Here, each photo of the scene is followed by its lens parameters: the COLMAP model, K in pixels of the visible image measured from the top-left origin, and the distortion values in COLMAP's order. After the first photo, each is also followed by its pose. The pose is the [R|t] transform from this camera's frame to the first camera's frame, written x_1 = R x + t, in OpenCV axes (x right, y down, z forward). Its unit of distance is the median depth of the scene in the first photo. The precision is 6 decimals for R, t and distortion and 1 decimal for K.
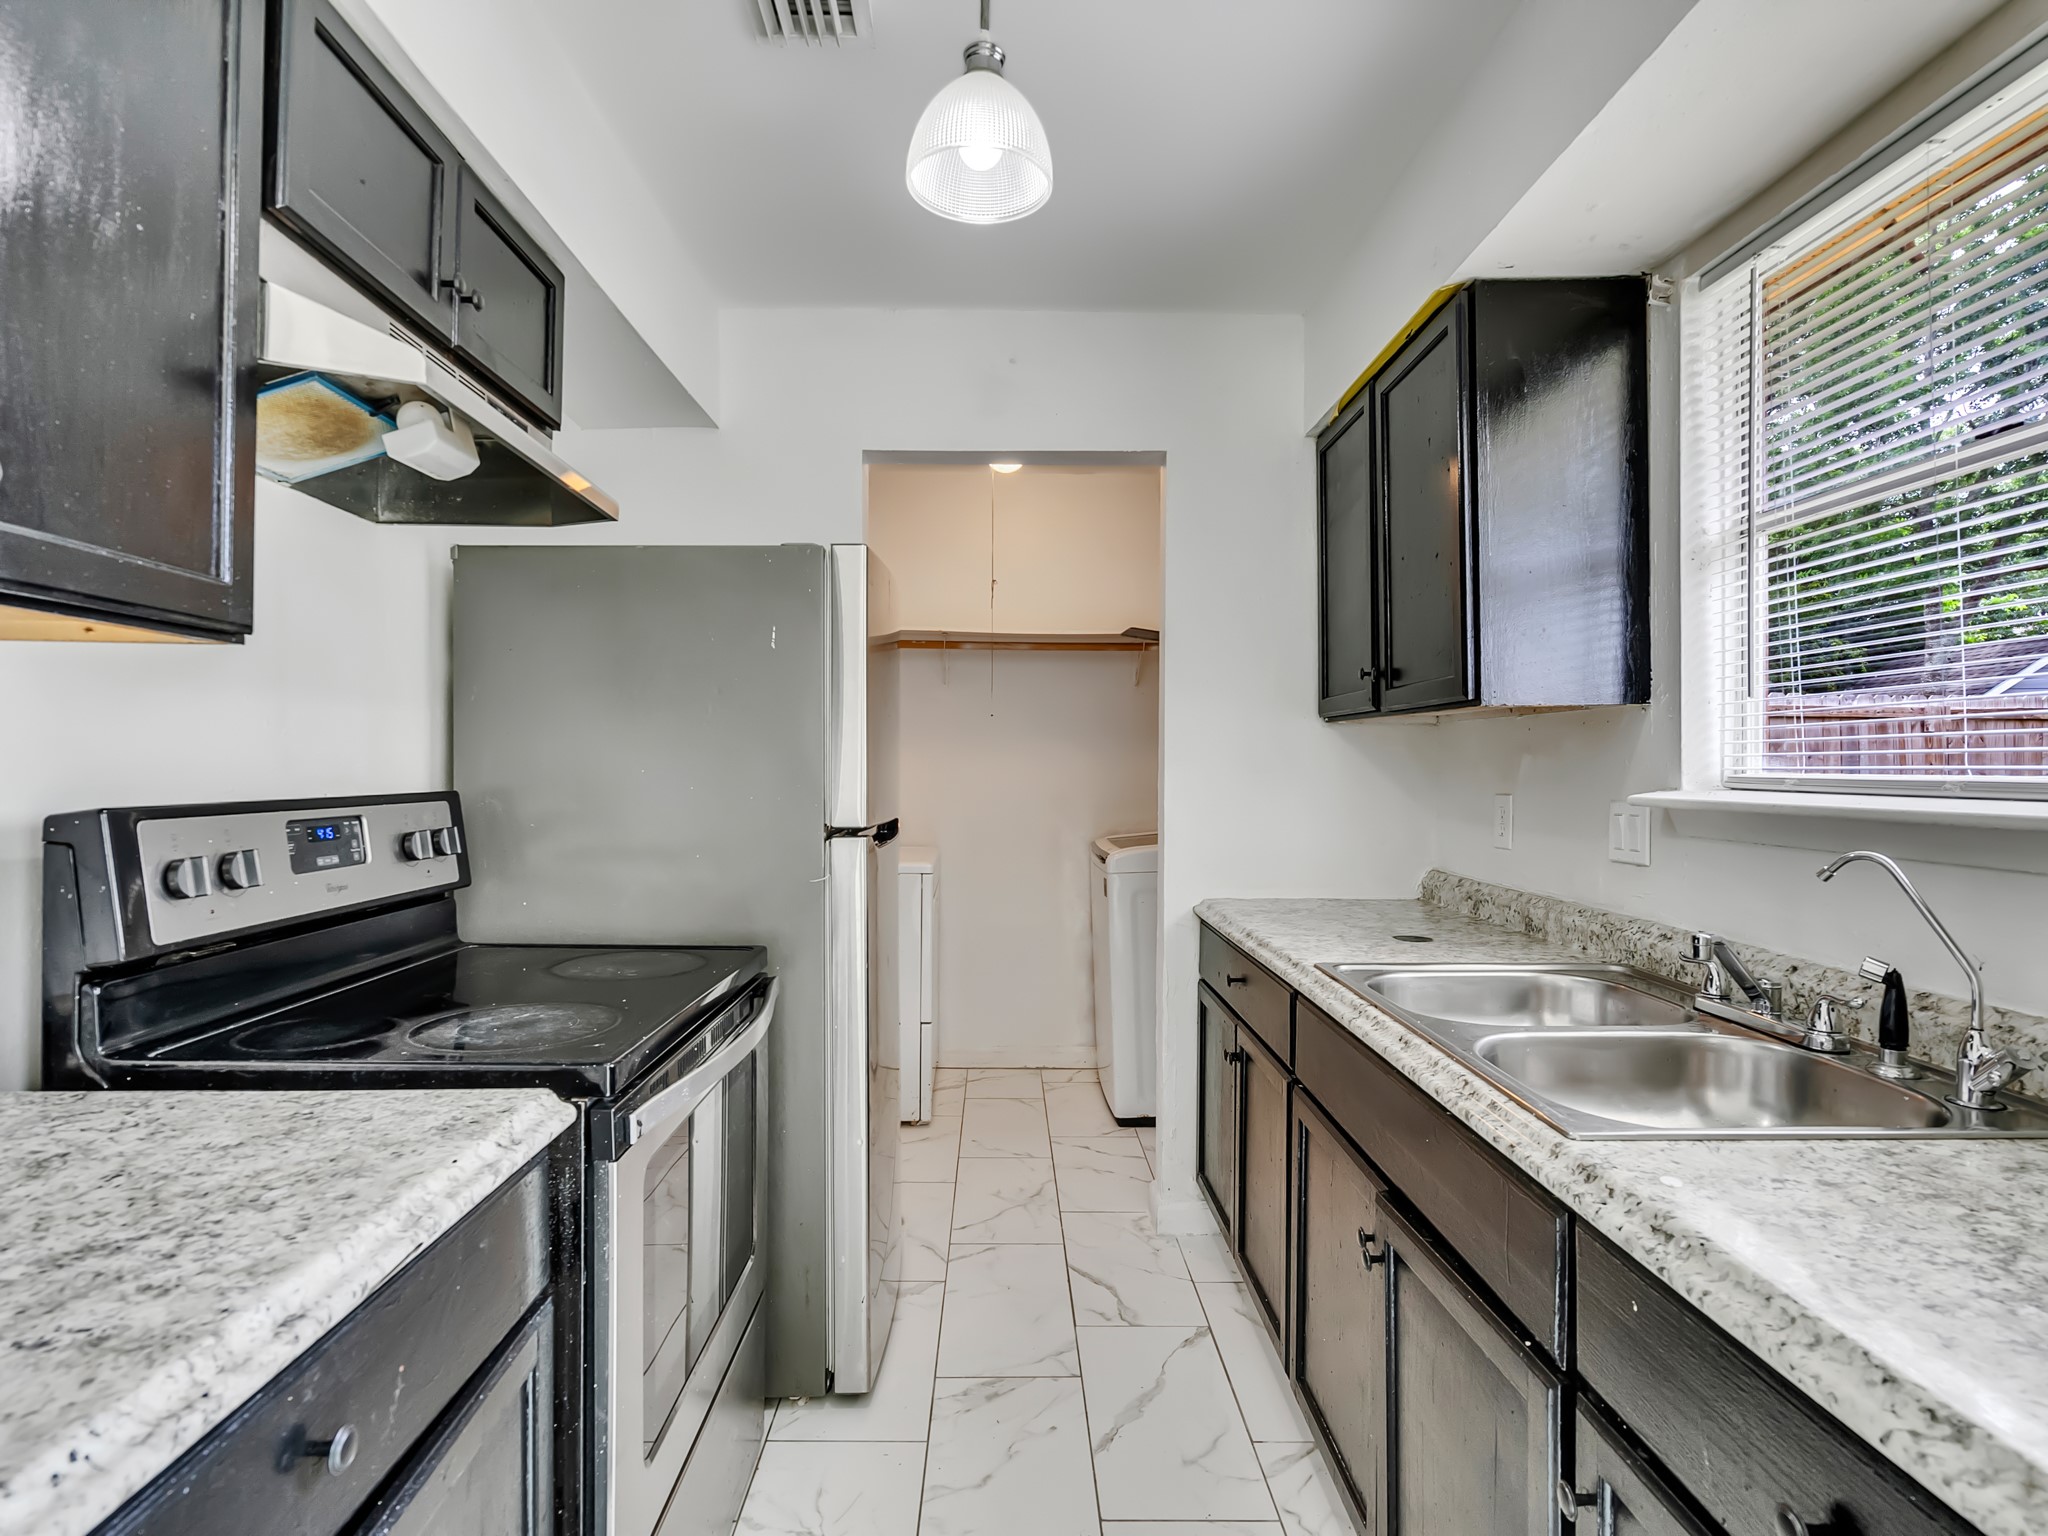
lens RADIAL K [[1046.9, 0, 1009.9], [0, 1046.9, 766.2], [0, 0, 1]] dist [-0.005417, 0.002523]
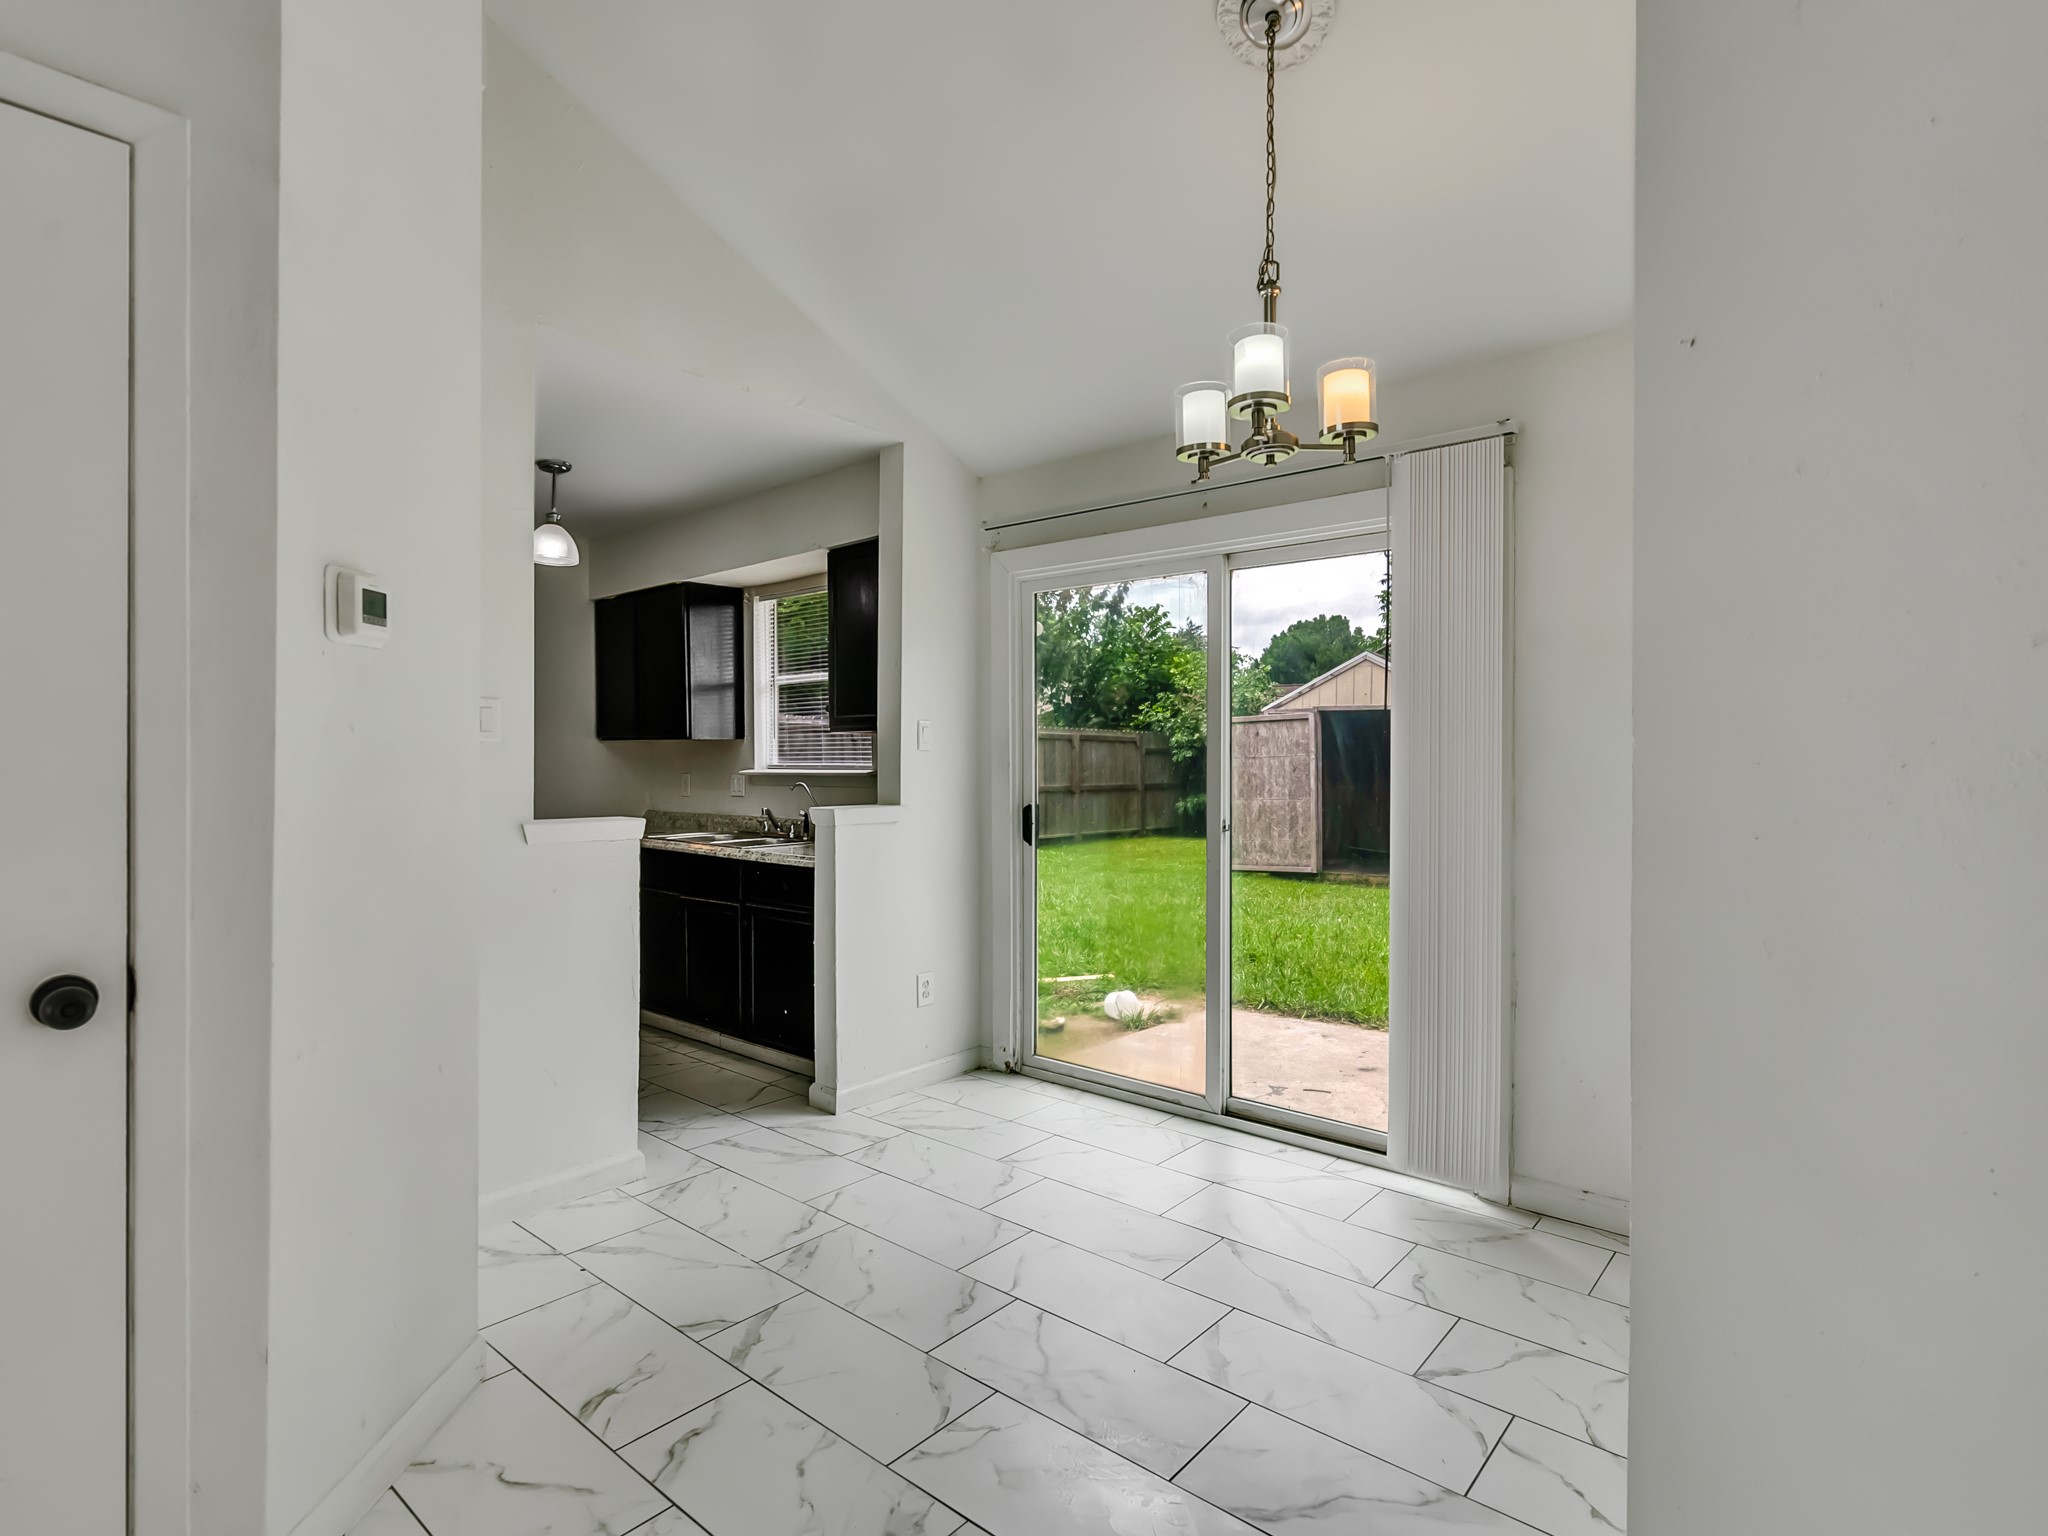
lens RADIAL K [[1046.9, 0, 1018.5], [0, 1046.9, 767.6], [0, 0, 1]] dist [-0.005417, 0.002523]
pose [[0.656547, -0.007685, 0.754246, -0.981228], [0.003337, 0.999968, 0.007284, -0.001185], [-0.754278, -0.002265, 0.656551, -1.342732]]
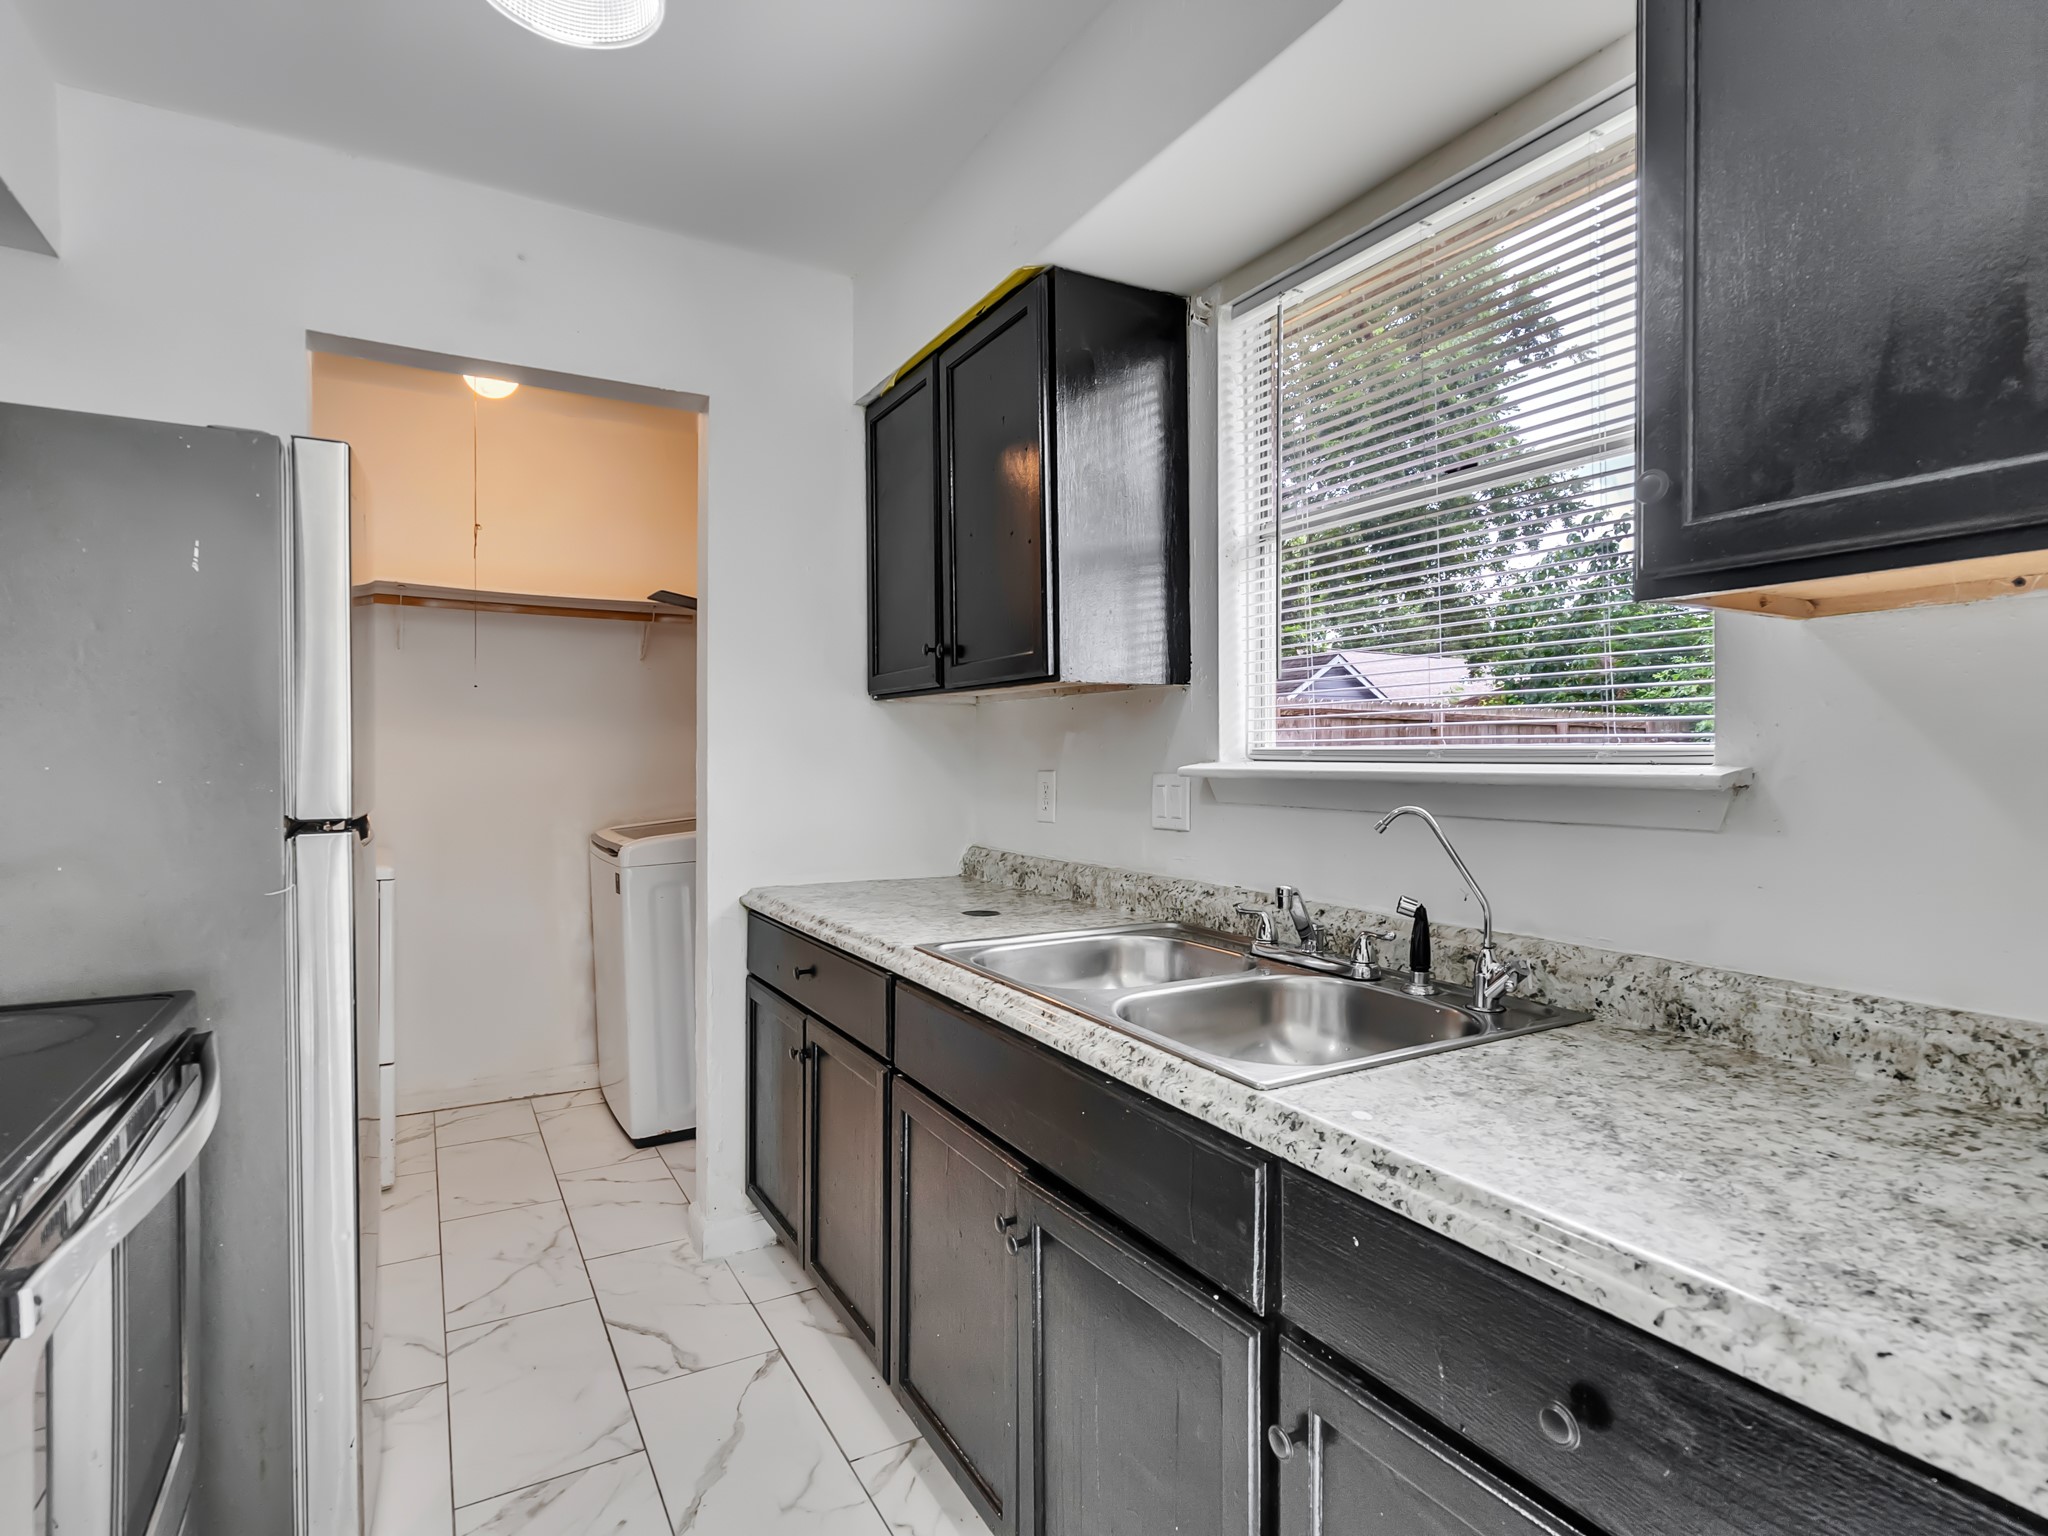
lens RADIAL K [[1046.9, 0, 1009.6], [0, 1046.9, 765.1], [0, 0, 1]] dist [-0.005417, 0.002523]
pose [[0.874361, -0.006494, 0.485233, -0.089135], [0.002197, 0.999953, 0.009424, 0.013861], [-0.485271, -0.007174, 0.874334, 0.113169]]
